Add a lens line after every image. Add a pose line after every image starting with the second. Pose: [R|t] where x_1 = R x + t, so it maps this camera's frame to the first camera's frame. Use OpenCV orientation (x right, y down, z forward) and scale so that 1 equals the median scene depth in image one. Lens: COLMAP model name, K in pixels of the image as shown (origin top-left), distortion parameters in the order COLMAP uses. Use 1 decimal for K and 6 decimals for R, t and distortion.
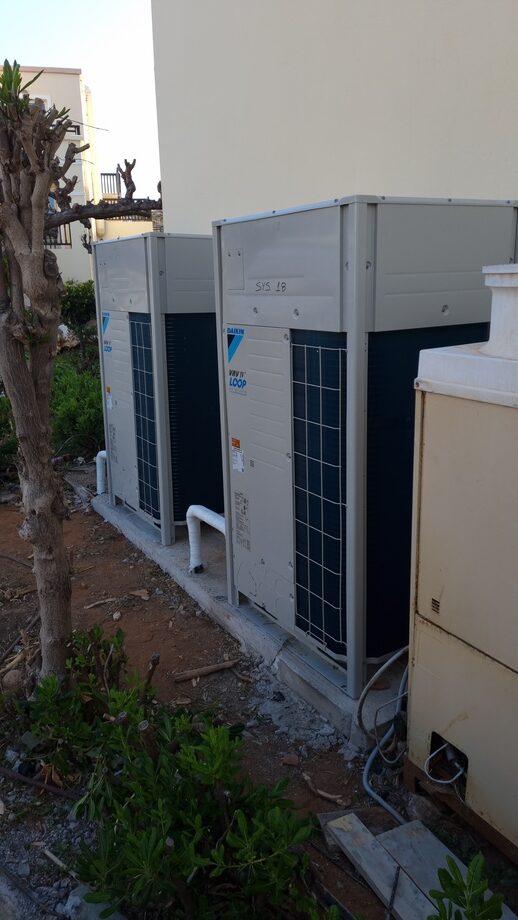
lens RADIAL K [[721.0, 0, 264.4], [0, 721.0, 459.9], [0, 0, 1]] dist [0.062717, -0.005667]
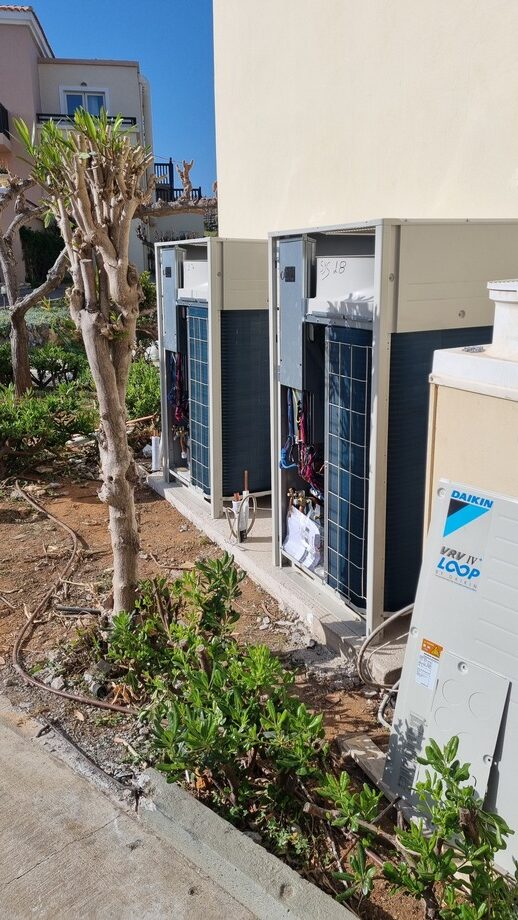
lens RADIAL K [[721.0, 0, 256.8], [0, 721.0, 467.7], [0, 0, 1]] dist [0.062717, -0.005667]
pose [[0.997196, 0.029468, -0.068788, 0.005908], [-0.027788, 0.999295, 0.025253, 0.017516], [0.069484, -0.023270, 0.997312, -0.184981]]
